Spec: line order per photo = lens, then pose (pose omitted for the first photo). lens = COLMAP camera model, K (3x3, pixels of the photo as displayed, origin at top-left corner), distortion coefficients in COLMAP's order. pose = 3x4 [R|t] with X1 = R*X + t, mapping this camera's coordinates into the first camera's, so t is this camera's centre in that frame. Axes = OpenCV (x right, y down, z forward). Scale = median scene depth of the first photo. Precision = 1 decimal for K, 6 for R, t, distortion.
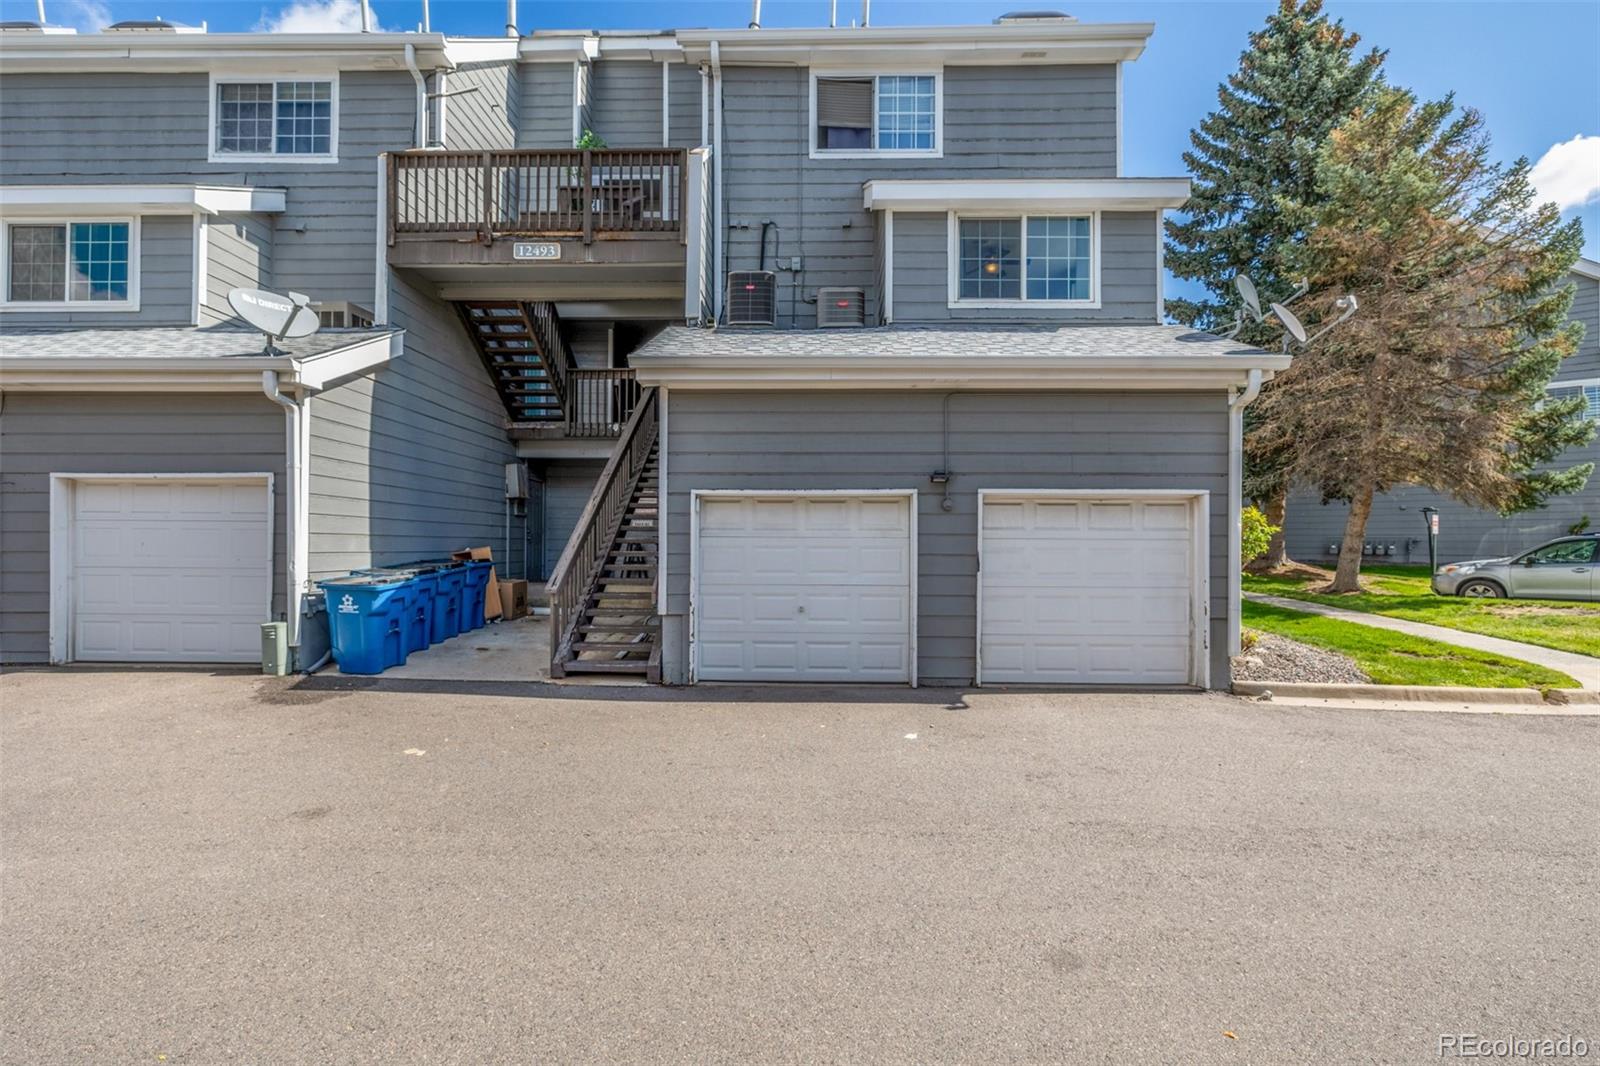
lens RADIAL K [[682.9, 0, 809.7], [0, 682.9, 537.4], [0, 0, 1]] dist [-0.001229, 0.000140]
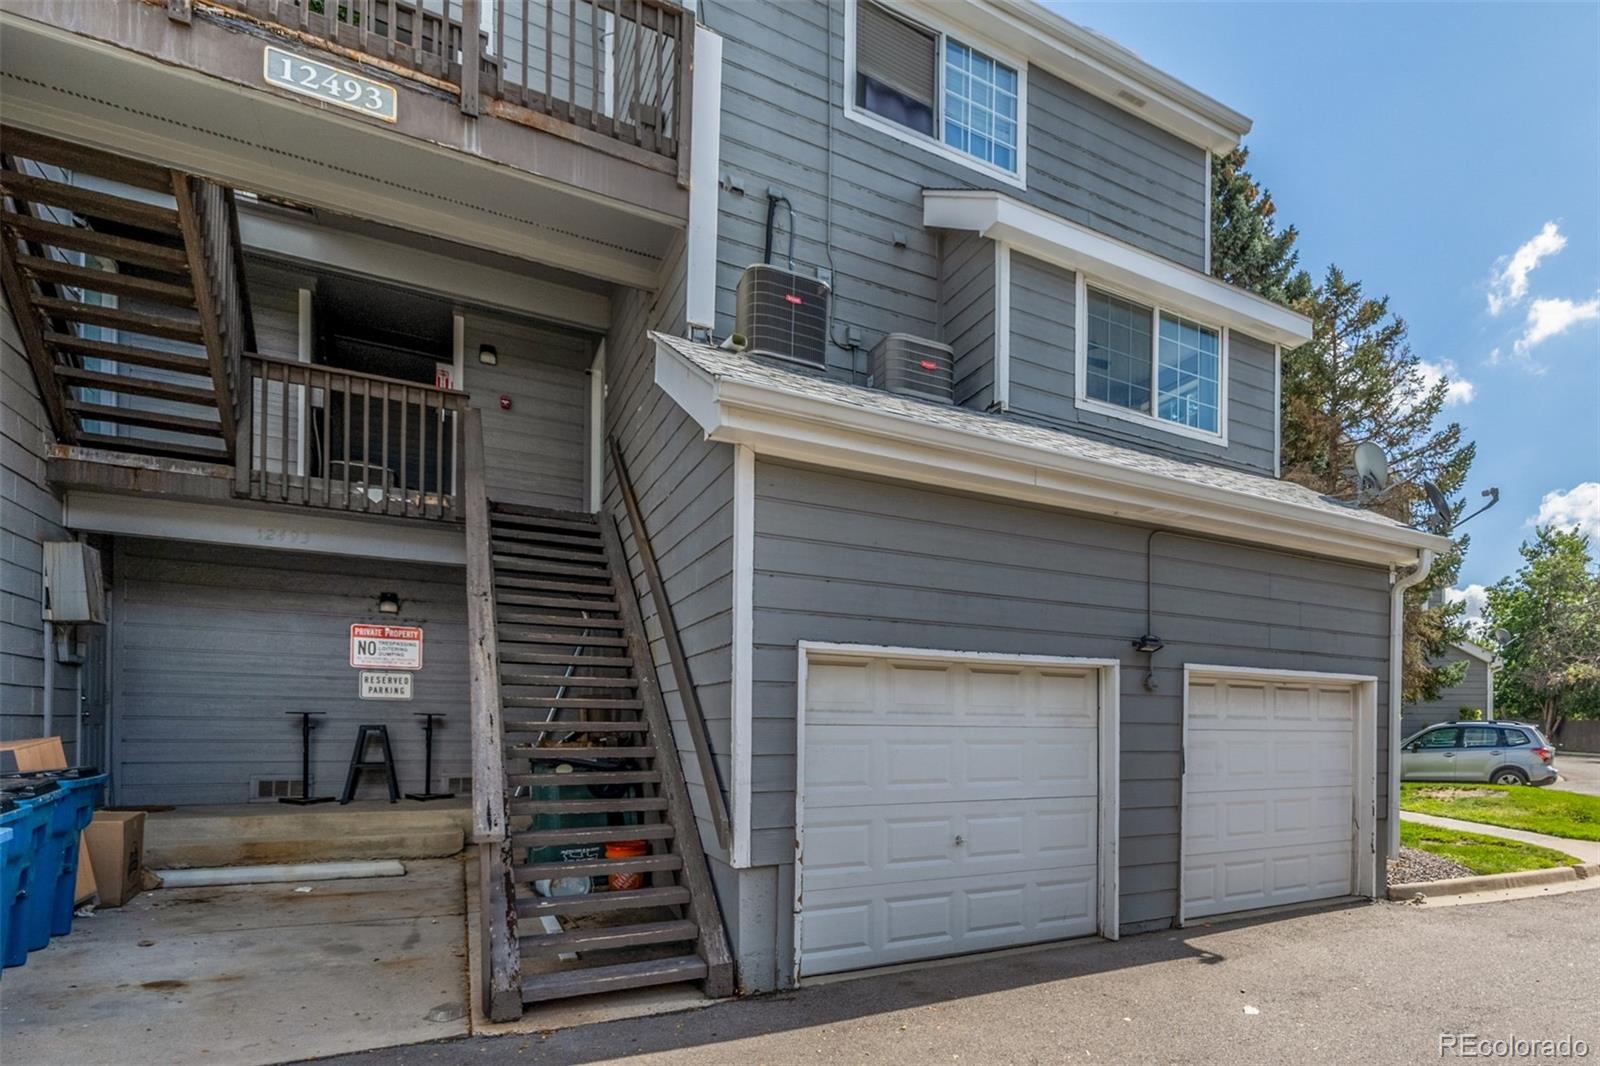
lens RADIAL K [[929.1, 0, 800.1], [0, 929.1, 715.3], [0, 0, 1]] dist [-0.000098, -0.000355]
pose [[0.805666, 0.005689, 0.592343, -0.624365], [-0.013863, 0.999861, 0.009253, -0.015814], [-0.592208, -0.015667, 0.805633, 0.385520]]
